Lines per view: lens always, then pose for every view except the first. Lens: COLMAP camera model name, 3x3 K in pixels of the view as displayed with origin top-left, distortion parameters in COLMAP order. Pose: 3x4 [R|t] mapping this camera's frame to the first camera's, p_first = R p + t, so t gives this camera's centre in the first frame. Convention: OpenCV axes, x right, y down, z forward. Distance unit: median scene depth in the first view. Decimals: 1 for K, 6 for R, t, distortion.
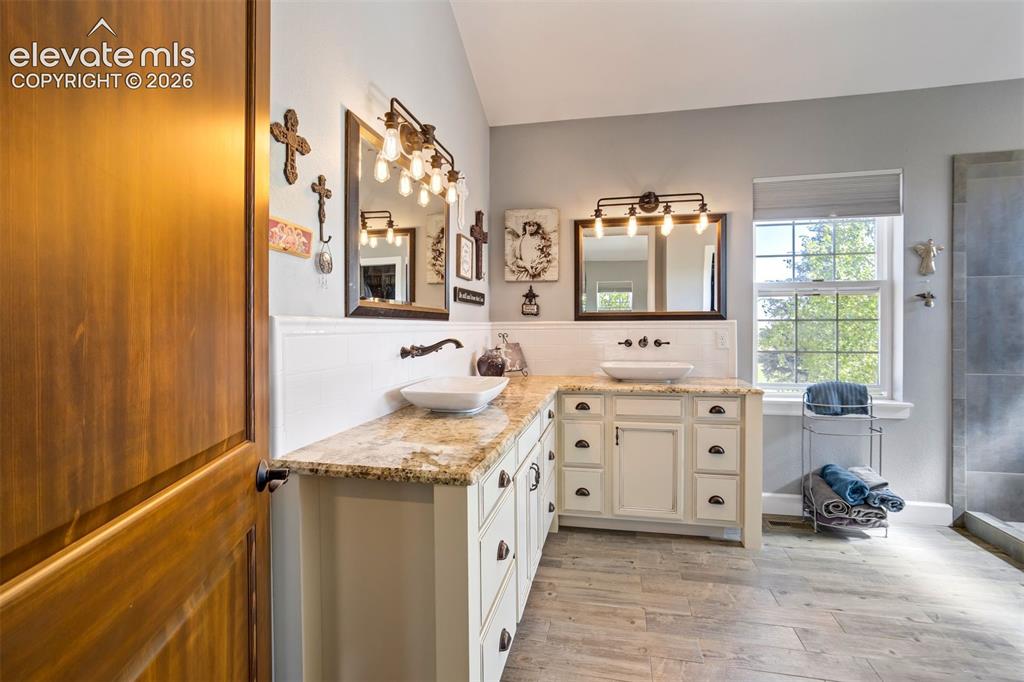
lens RADIAL K [[473.5, 0, 515.6], [0, 473.5, 335.9], [0, 0, 1]] dist [-0.019925, 0.009212]
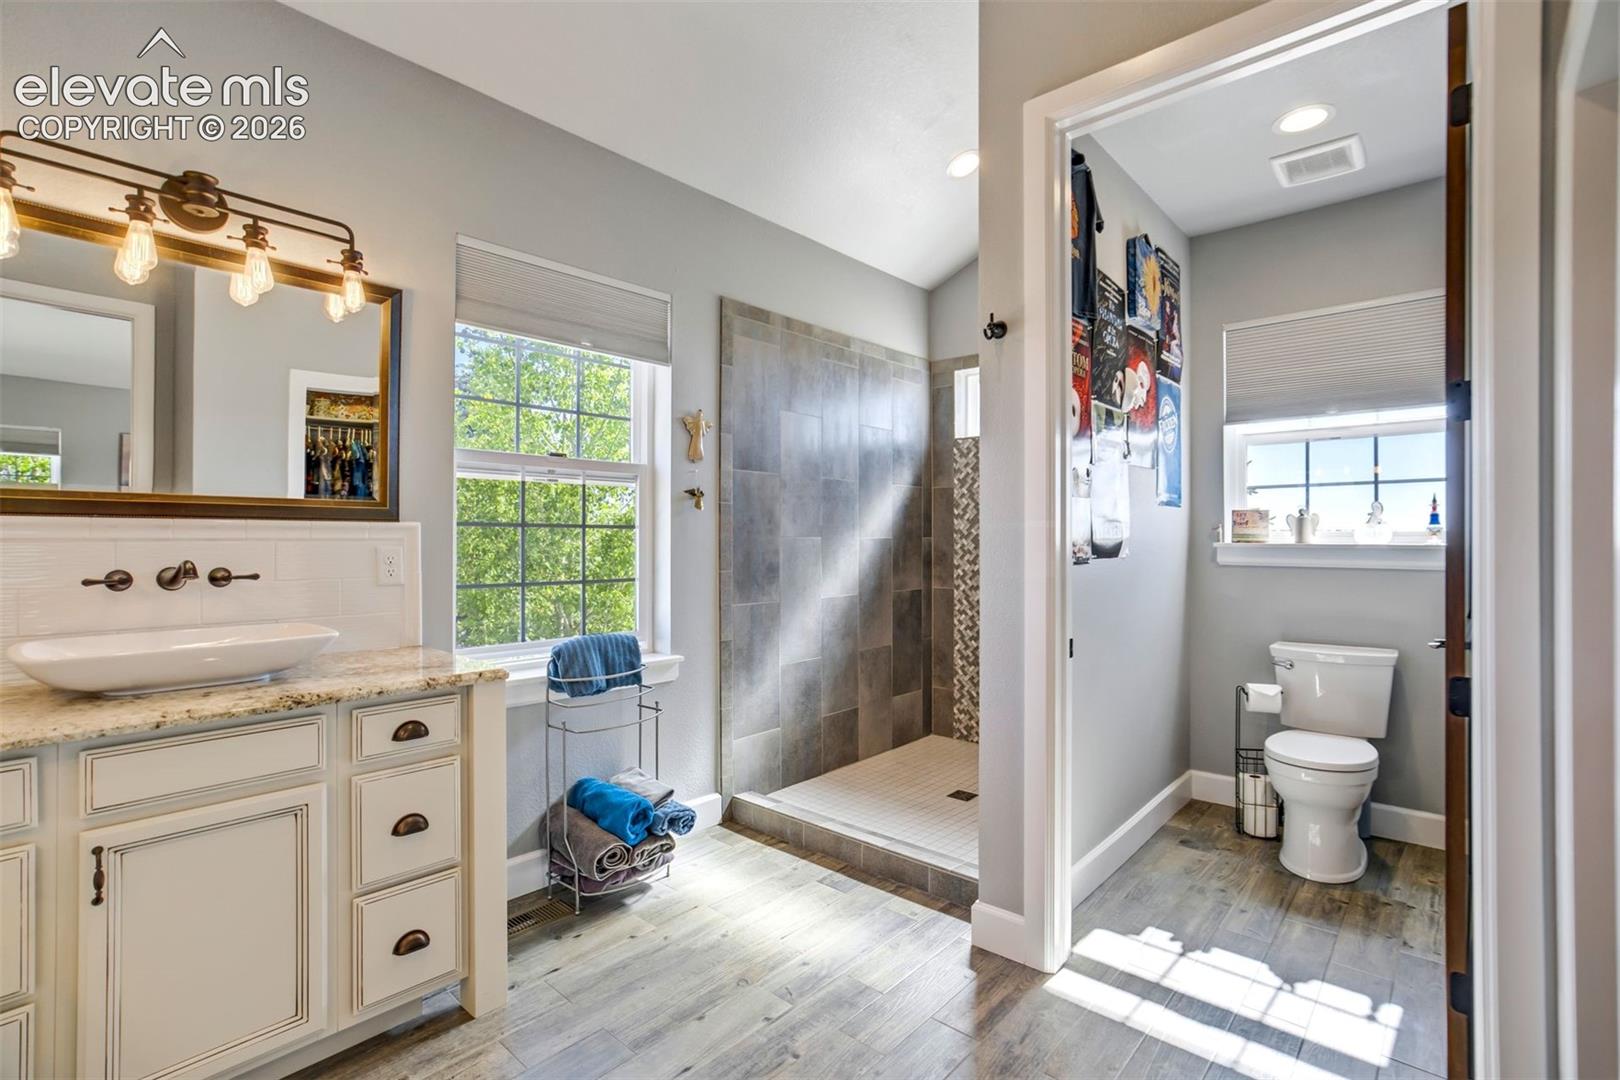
lens RADIAL K [[760.3, 0, 815.1], [0, 760.3, 539.2], [0, 0, 1]] dist [-0.046279, 0.026891]
pose [[0.500508, 0.005013, 0.865718, 0.019615], [0.010895, 0.999868, -0.012088, -0.003758], [-0.865664, 0.015482, 0.500387, 0.314202]]
